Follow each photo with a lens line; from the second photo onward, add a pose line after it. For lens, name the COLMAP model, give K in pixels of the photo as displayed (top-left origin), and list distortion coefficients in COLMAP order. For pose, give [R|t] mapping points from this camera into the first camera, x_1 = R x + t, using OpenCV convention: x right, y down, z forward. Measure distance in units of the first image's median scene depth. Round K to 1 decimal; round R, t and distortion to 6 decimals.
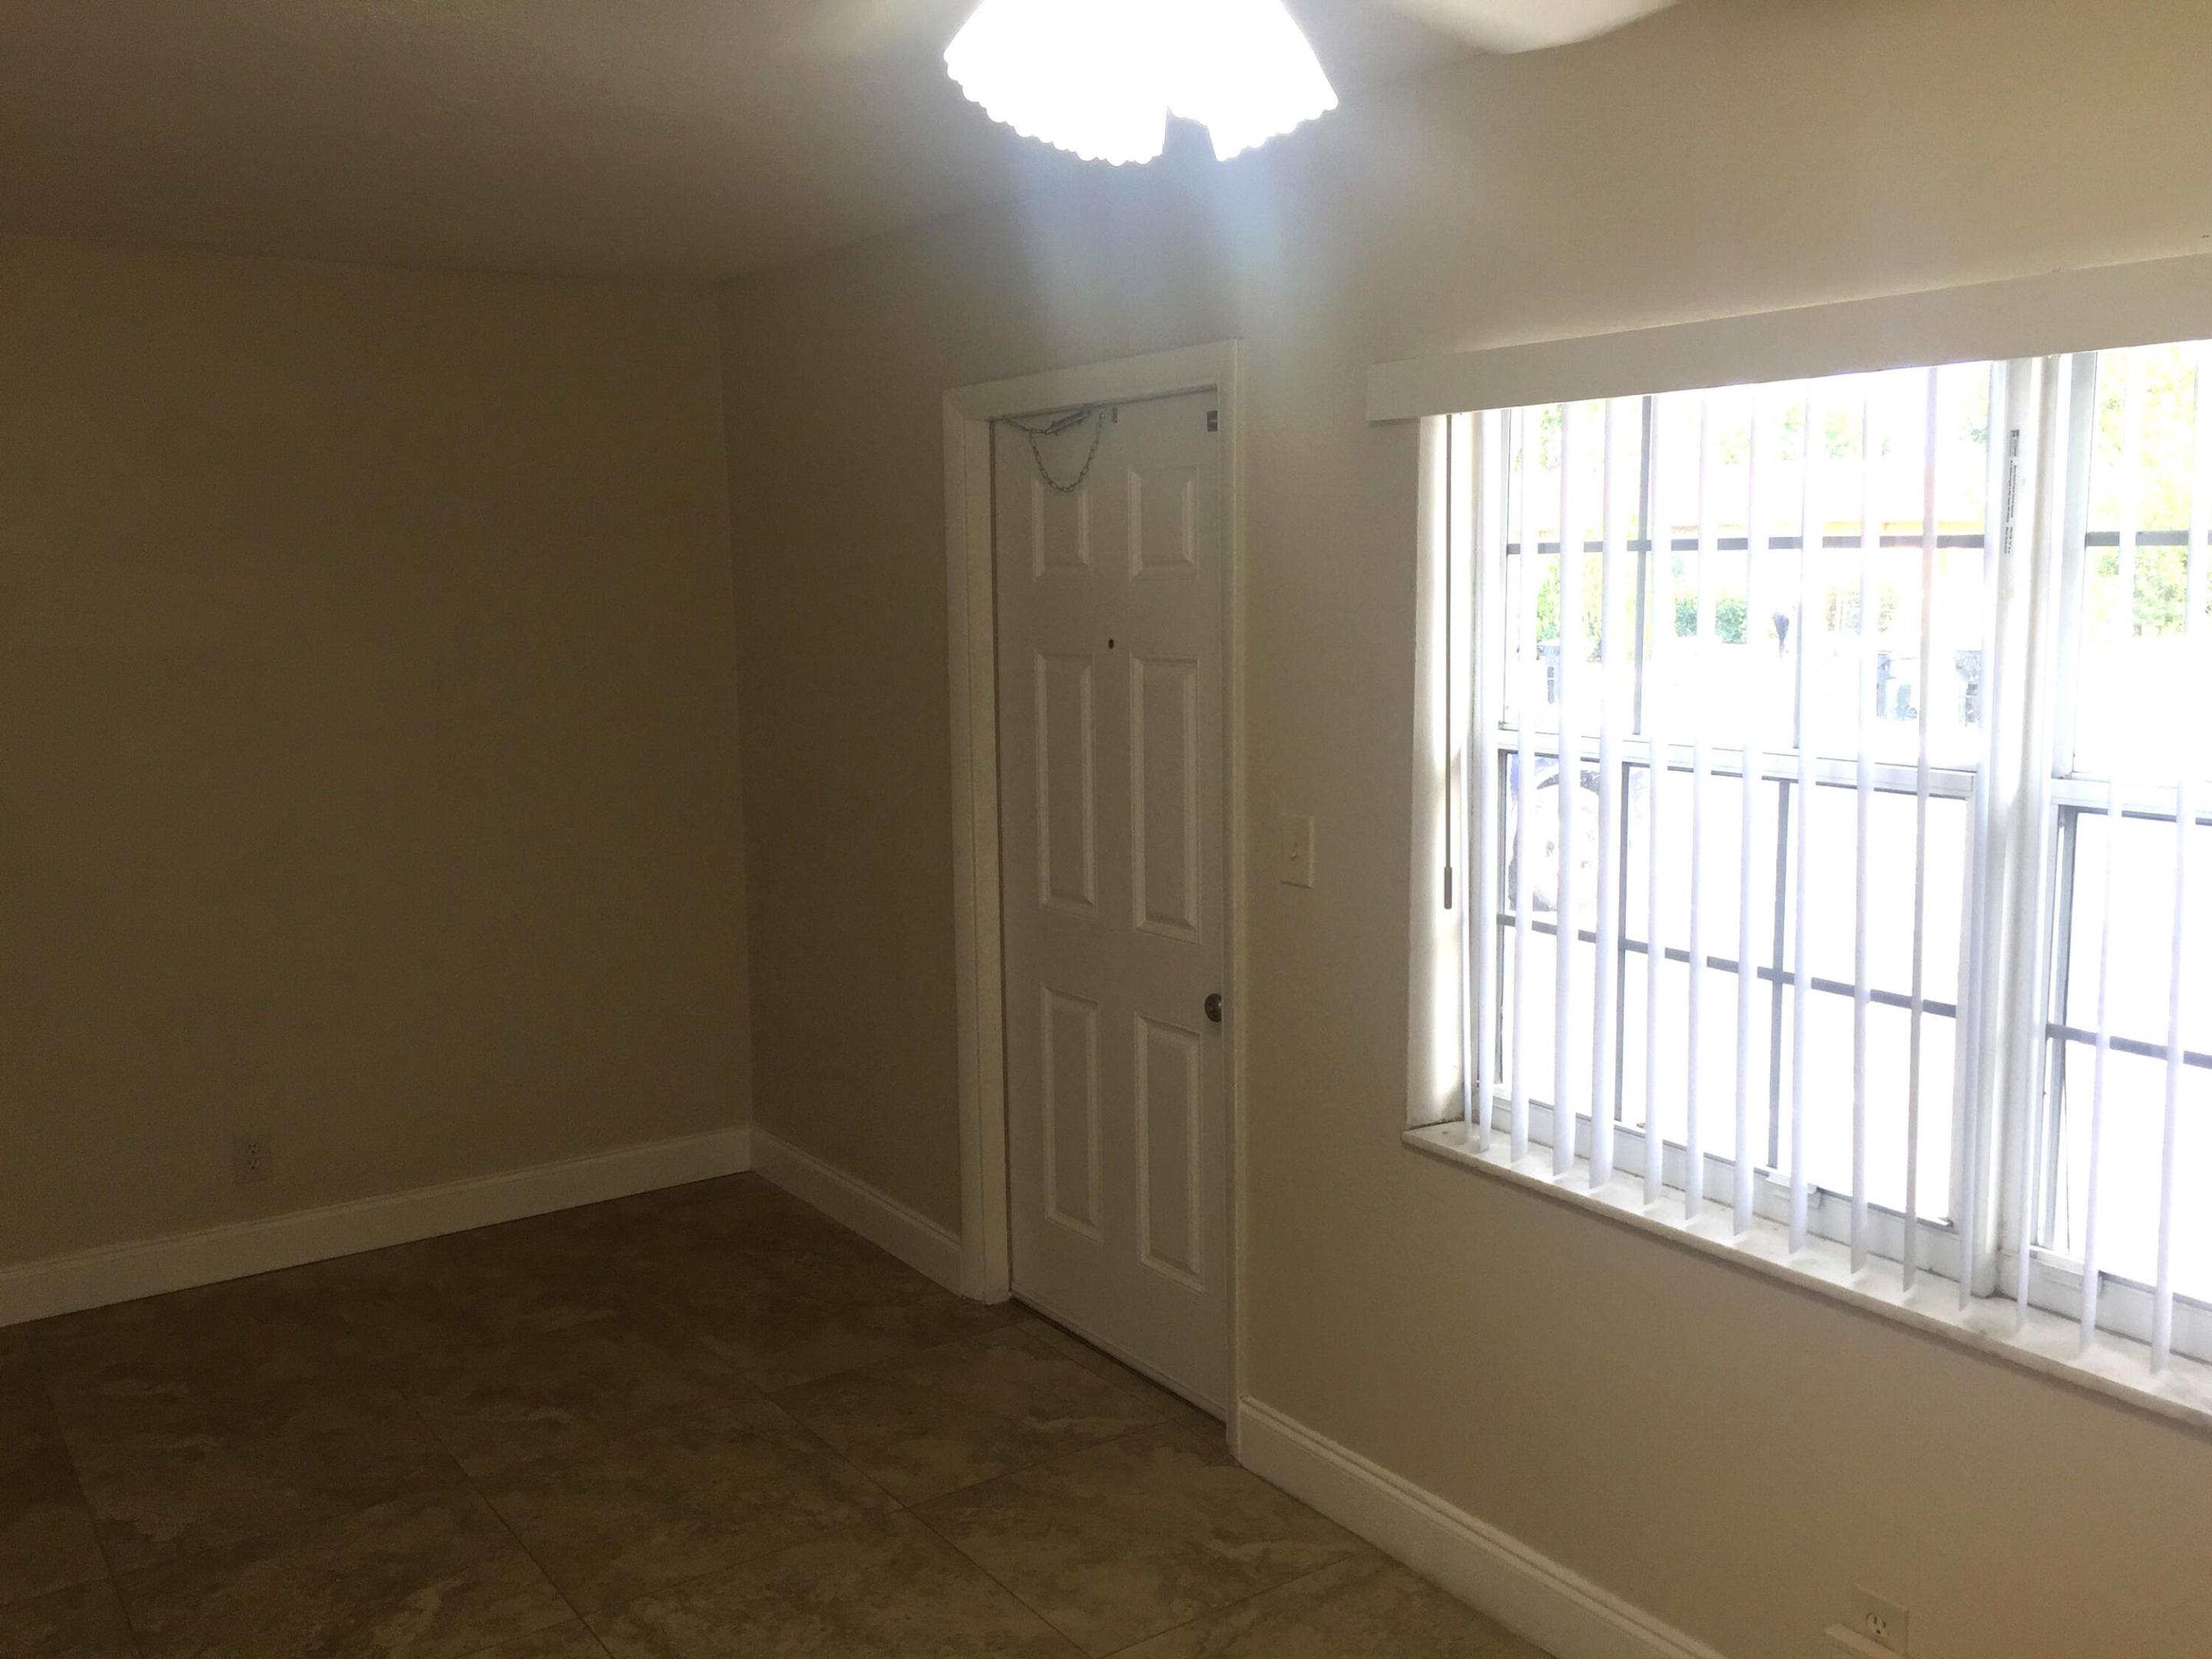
lens RADIAL K [[1907.0, 0, 1106.0], [0, 1907.0, 829.5], [0, 0, 1]] dist [0.098922, -0.128086]
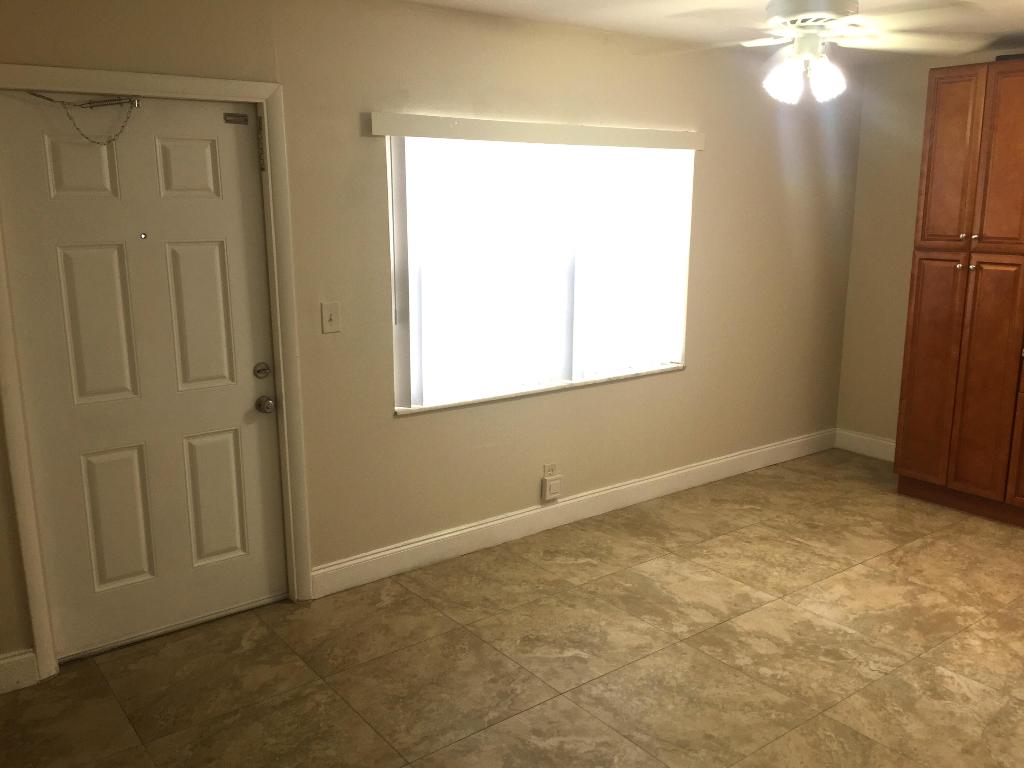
lens RADIAL K [[880.8, 0, 512.0], [0, 880.8, 384.0], [0, 0, 1]] dist [0.096042, -0.132678]
pose [[-0.047680, -0.196300, 0.979384, -0.890022], [0.141204, 0.969328, 0.201159, -0.087211], [-0.988832, 0.147885, -0.018499, 0.740972]]
